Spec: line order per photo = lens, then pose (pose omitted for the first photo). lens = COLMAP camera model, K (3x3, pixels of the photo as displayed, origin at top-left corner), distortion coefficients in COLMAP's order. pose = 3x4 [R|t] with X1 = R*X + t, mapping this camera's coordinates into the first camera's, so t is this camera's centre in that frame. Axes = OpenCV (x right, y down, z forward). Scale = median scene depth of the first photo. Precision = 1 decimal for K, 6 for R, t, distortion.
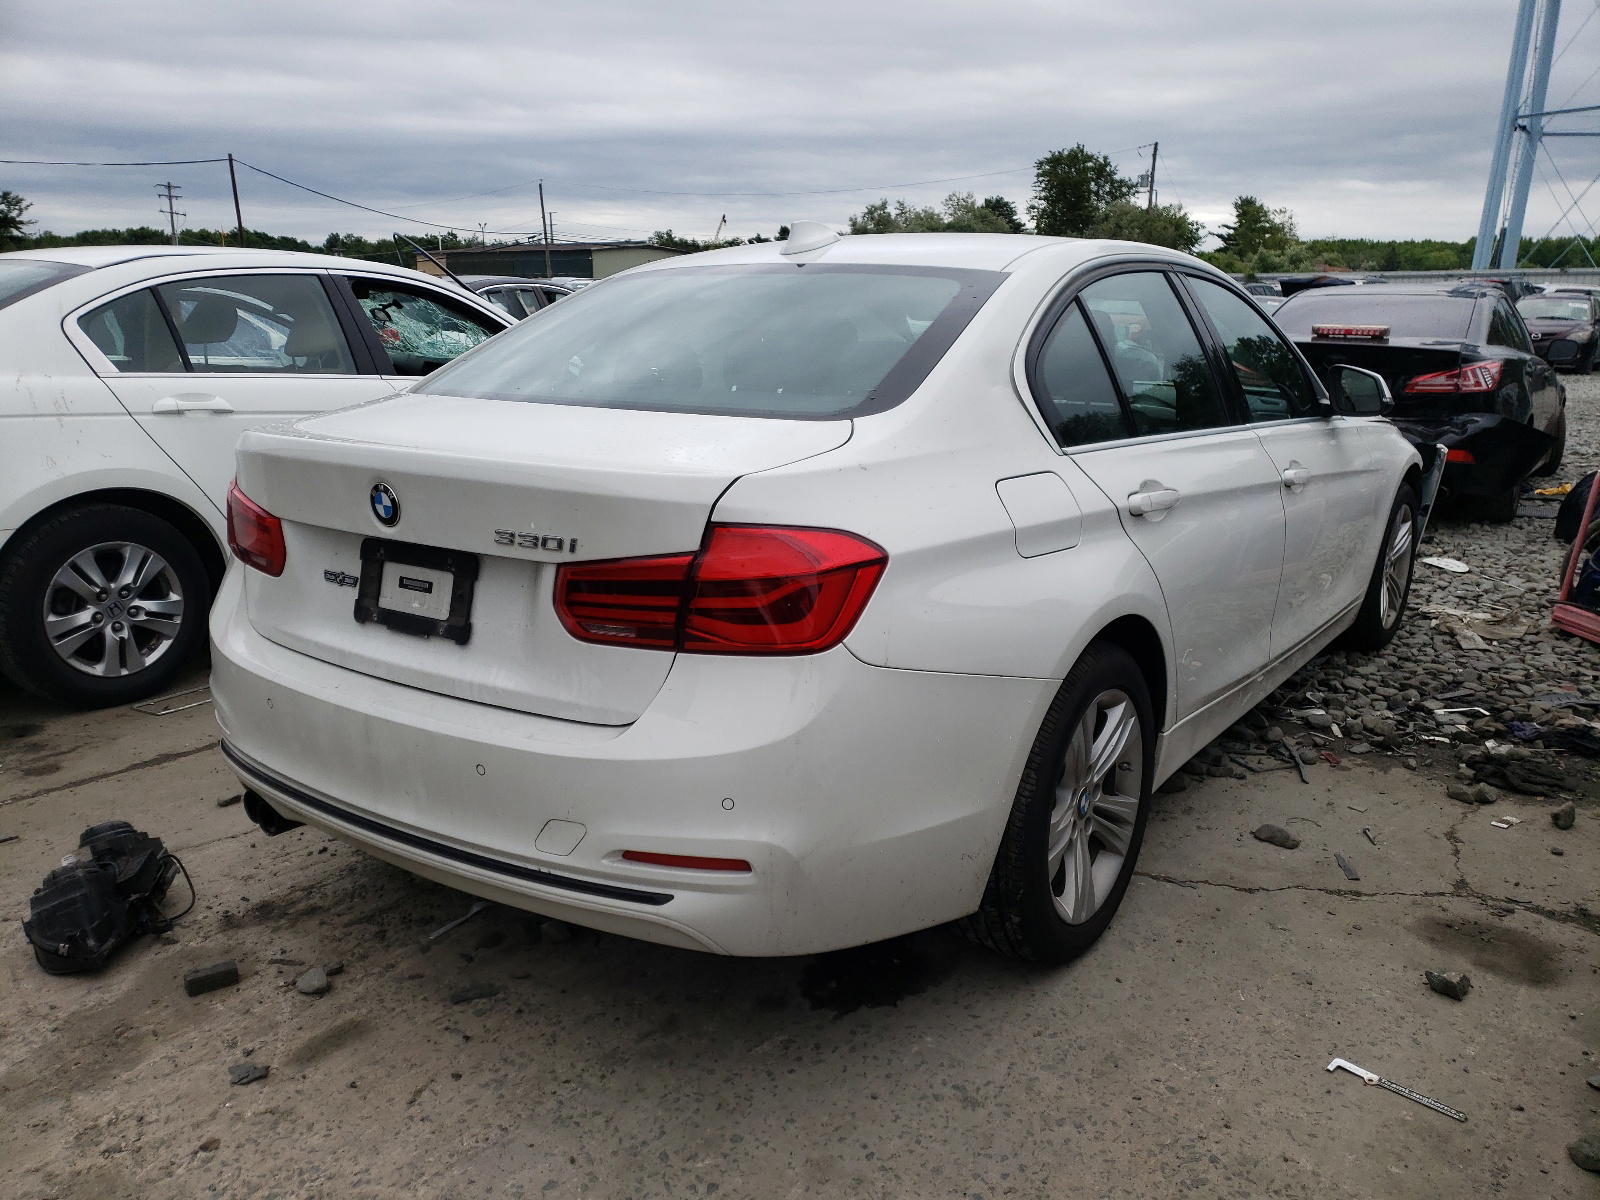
lens RADIAL K [[1218.4, 0, 800.0], [0, 1218.4, 600.0], [0, 0, 1]] dist [0.034918, 0.003382]
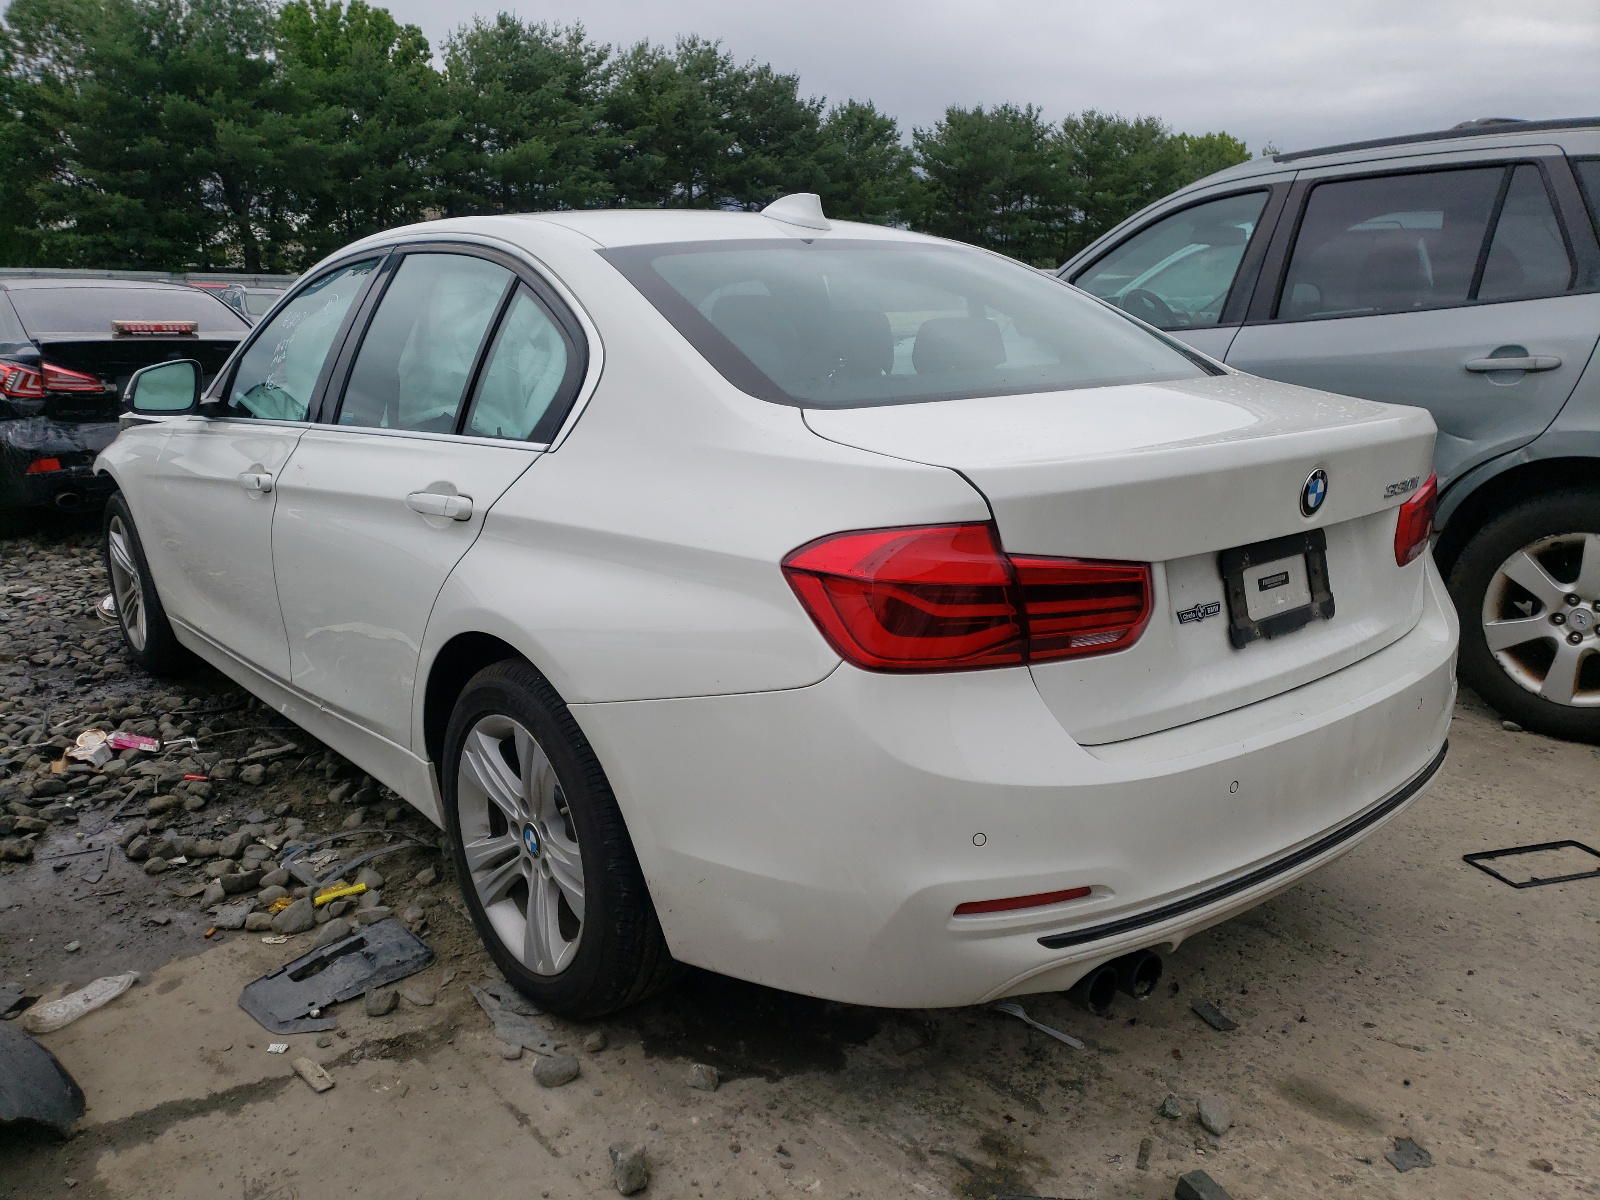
lens RADIAL K [[1197.7, 0, 800.0], [0, 1197.7, 600.0], [0, 0, 1]] dist [0.001109, -0.003560]
pose [[0.275265, -0.235179, 0.932159, -1.214465], [0.231412, 0.957316, 0.173191, -0.229161], [-0.933101, 0.168040, 0.317939, 1.023855]]
